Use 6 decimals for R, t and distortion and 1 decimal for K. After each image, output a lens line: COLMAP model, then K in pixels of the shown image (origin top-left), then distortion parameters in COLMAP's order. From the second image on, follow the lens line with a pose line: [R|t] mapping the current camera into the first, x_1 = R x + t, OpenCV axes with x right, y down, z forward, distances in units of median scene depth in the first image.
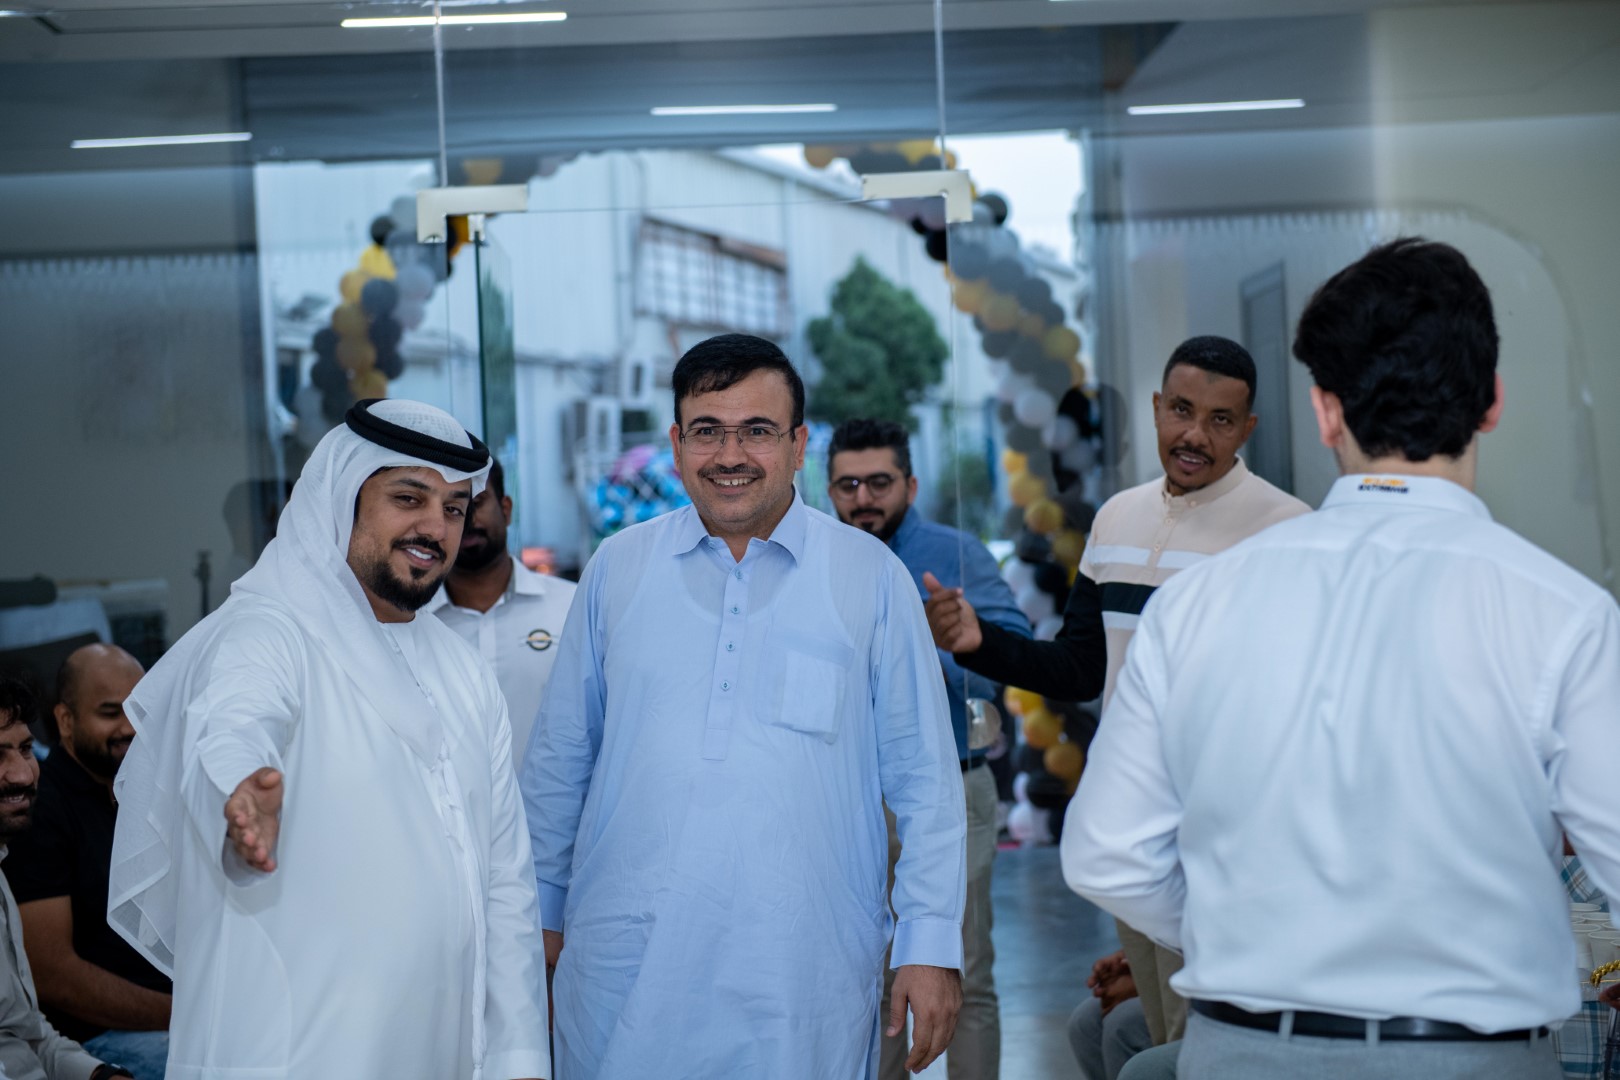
lens RADIAL K [[3170.5, 0, 810.6], [0, 3170.5, 540.1], [0, 0, 1]] dist [0.009917, 0.000000]
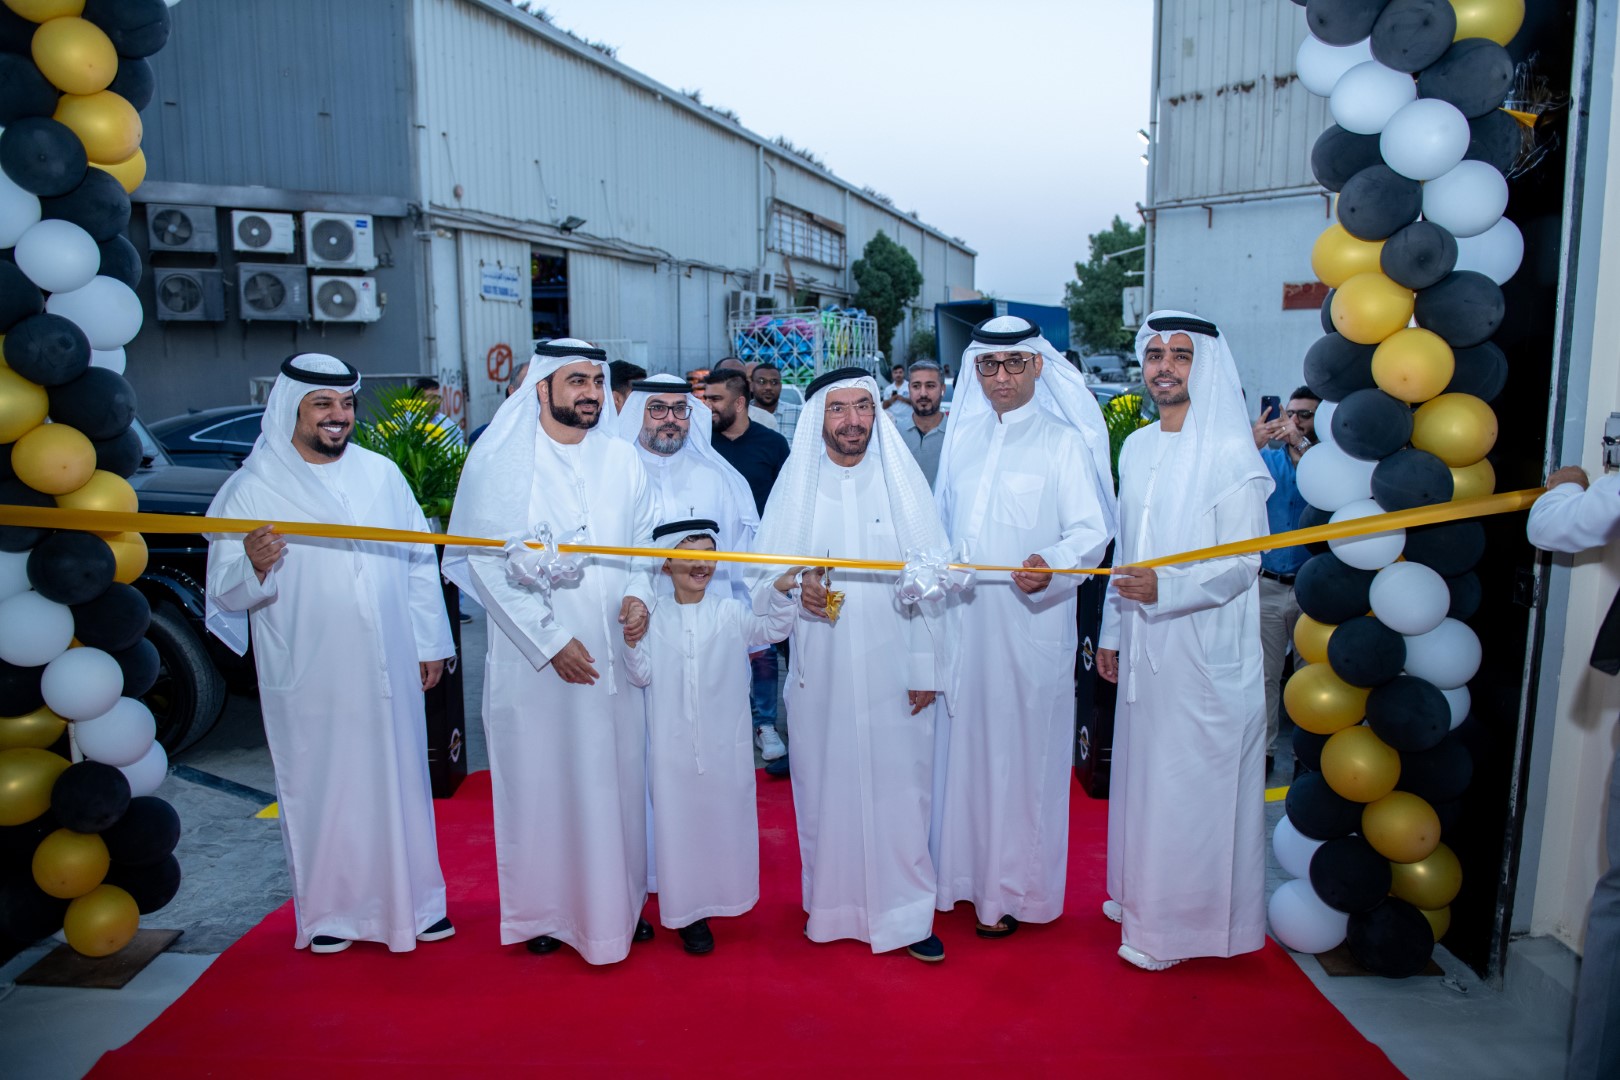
lens RADIAL K [[1144.2, 0, 822.8], [0, 1144.2, 531.6], [0, 0, 1]] dist [-0.026648, -0.015389]
pose [[0.999012, 0.043520, -0.009018, -0.006829], [-0.041796, 0.988933, 0.142353, -0.001168], [0.015113, -0.141835, 0.989775, 0.261932]]
